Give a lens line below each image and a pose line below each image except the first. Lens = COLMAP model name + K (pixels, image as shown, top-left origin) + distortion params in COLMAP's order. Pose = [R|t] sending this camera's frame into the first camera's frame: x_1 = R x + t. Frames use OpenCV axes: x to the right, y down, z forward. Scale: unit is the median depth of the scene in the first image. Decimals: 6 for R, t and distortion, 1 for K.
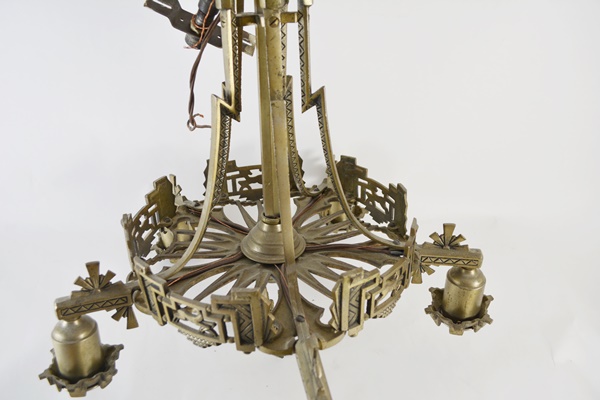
lens RADIAL K [[455.7, 0, 299.9], [0, 455.7, 203.0], [0, 0, 1]] dist [-0.091263, 0.012454]
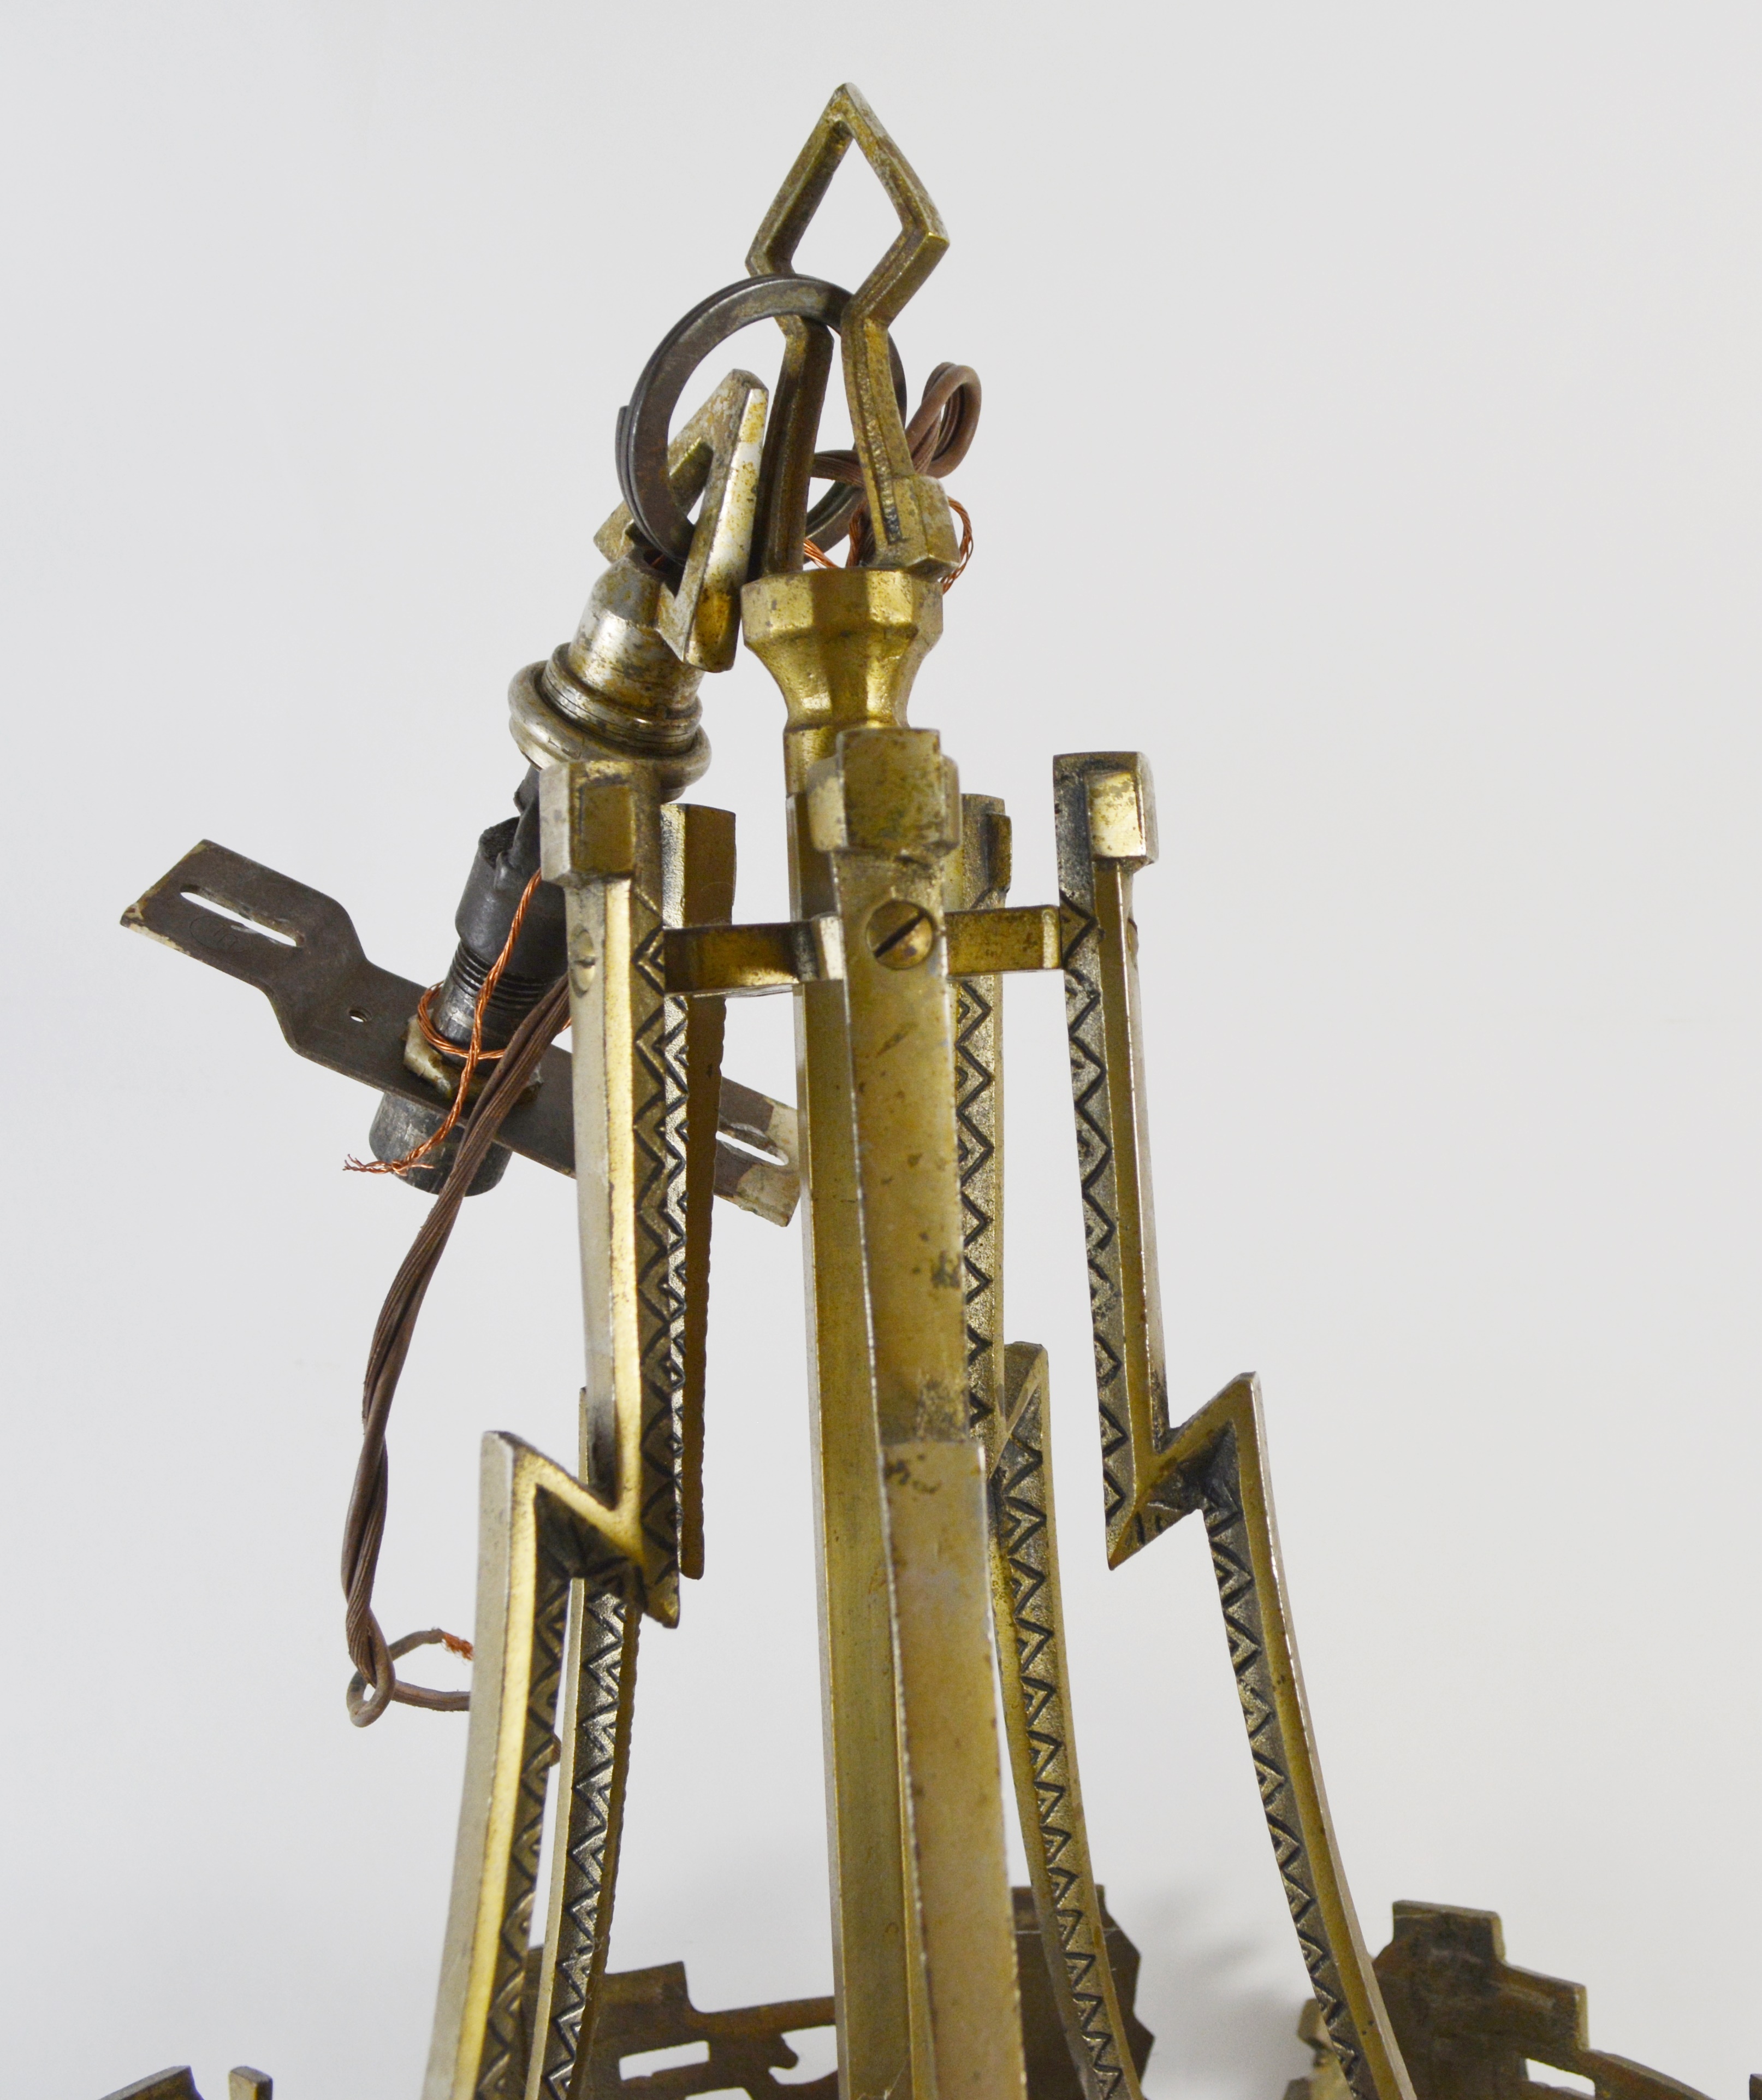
lens RADIAL K [[2488.9, 0, 1118.2], [0, 2488.9, 1032.0], [0, 0, 1]] dist [-0.077803, 0.000000]
pose [[0.999485, -0.032082, 0.000936, 0.011958], [0.028771, 0.882669, -0.469113, 0.024661], [0.014224, 0.468898, 0.883138, 0.214485]]
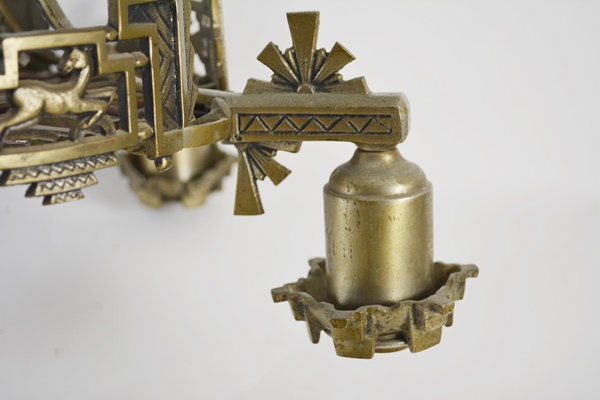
lens RADIAL K [[998.8, 0, 297.1], [0, 998.8, 200.4], [0, 0, 1]] dist [-0.021159, 0.000000]
pose [[0.998754, -0.000309, -0.049898, 0.392071], [-0.010679, 0.975487, -0.219798, 0.395813], [0.048743, 0.220057, 0.974269, 0.267533]]
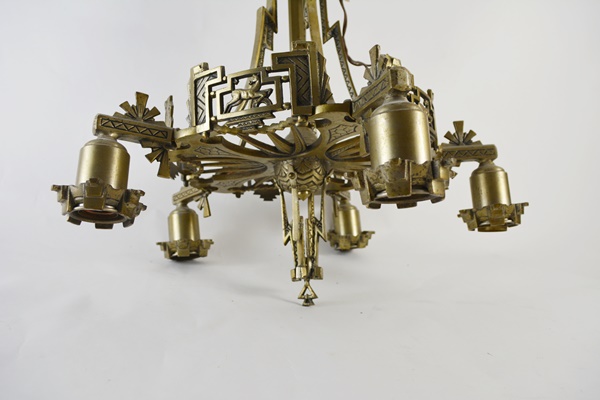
lens RADIAL K [[455.7, 0, 300.2], [0, 455.7, 199.8], [0, 0, 1]] dist [-0.091263, 0.012454]
pose [[0.994587, -0.009907, 0.103433, -0.195080], [0.071994, 0.783482, -0.617229, 0.929243], [-0.074923, 0.621335, 0.779955, 0.289895]]
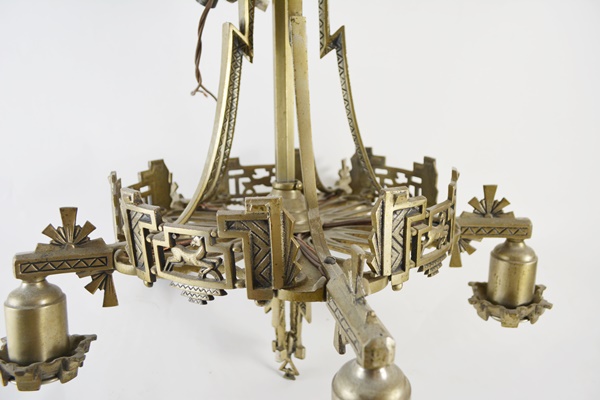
lens RADIAL K [[455.7, 0, 300.9], [0, 455.7, 202.6], [0, 0, 1]] dist [-0.091263, 0.012454]
pose [[0.999637, -0.007143, 0.025970, -0.059795], [0.013289, 0.969465, -0.244869, 0.305652], [-0.023428, 0.245125, 0.969208, 0.191462]]
